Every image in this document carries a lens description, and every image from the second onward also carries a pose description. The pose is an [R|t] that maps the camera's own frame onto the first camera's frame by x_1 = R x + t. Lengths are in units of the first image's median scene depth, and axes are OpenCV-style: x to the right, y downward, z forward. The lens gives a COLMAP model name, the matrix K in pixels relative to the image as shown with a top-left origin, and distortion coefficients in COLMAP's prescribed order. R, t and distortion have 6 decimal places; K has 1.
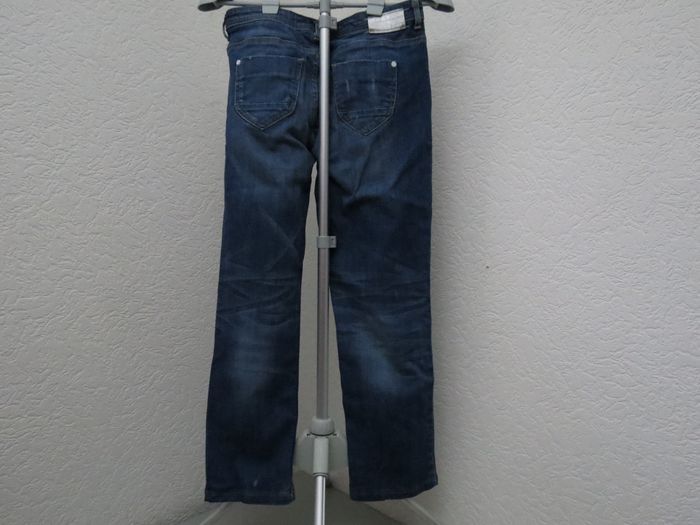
lens RADIAL K [[492.2, 0, 352.1], [0, 492.2, 256.3], [0, 0, 1]] dist [-0.034647, 0.012490]
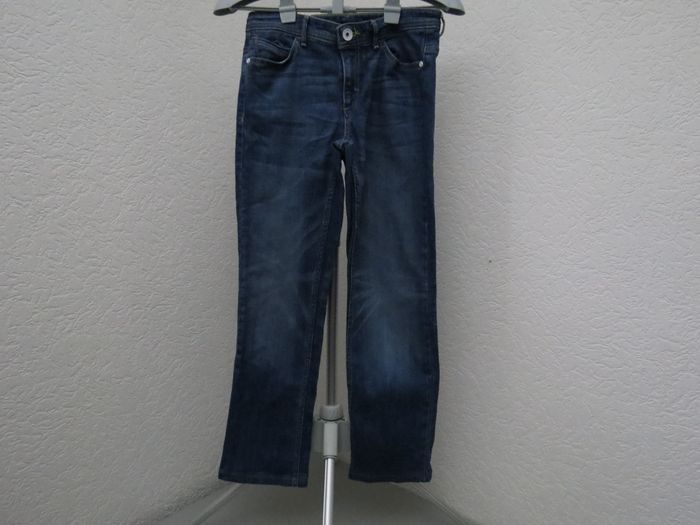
lens RADIAL K [[492.2, 0, 353.3], [0, 492.2, 256.1], [0, 0, 1]] dist [-0.034647, 0.012490]
pose [[0.996431, -0.005420, 0.084239, -0.132149], [0.000432, 0.998251, 0.059123, -0.058707], [-0.084412, -0.058876, 0.994690, -0.075015]]
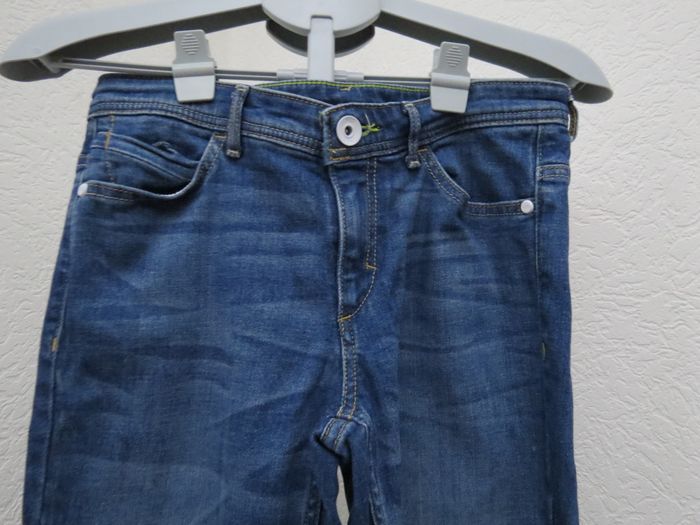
lens RADIAL K [[492.2, 0, 352.7], [0, 492.2, 264.1], [0, 0, 1]] dist [-0.034647, 0.012490]
pose [[0.978706, 0.015475, 0.204684, -0.131814], [0.018392, 0.986532, -0.162530, -0.283842], [-0.204443, 0.162834, 0.965240, 0.585840]]
